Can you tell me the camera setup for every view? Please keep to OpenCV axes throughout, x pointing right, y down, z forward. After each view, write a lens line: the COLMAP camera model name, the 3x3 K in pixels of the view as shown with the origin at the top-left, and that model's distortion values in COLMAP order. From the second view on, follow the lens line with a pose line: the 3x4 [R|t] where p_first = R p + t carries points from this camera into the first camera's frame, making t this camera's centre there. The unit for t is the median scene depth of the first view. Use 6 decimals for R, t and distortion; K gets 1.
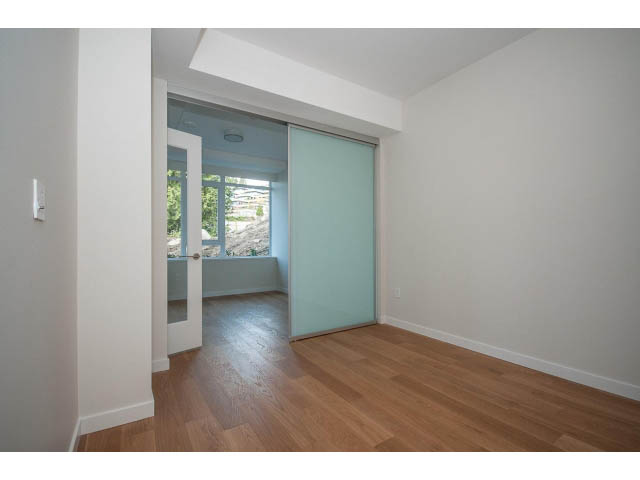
lens RADIAL K [[295.7, 0, 319.3], [0, 295.7, 242.8], [0, 0, 1]] dist [-0.022845, -0.000313]
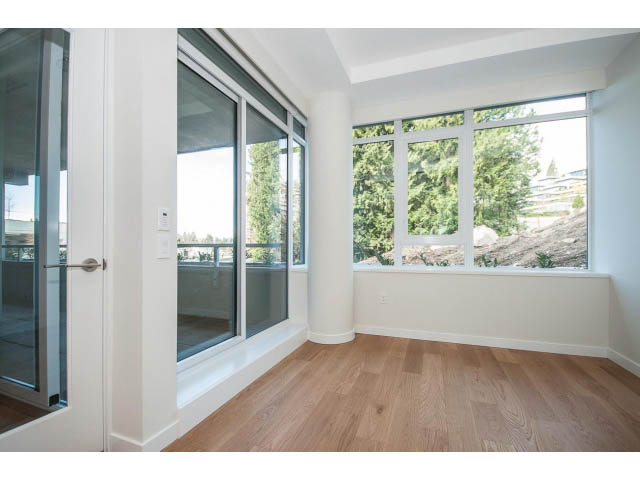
lens RADIAL K [[295.7, 0, 316.9], [0, 295.7, 245.3], [0, 0, 1]] dist [-0.022845, -0.000313]
pose [[0.594148, -0.005214, -0.804339, -0.015181], [0.004481, 0.999985, -0.003172, 0.002009], [0.804343, -0.001719, 0.594163, 0.099630]]
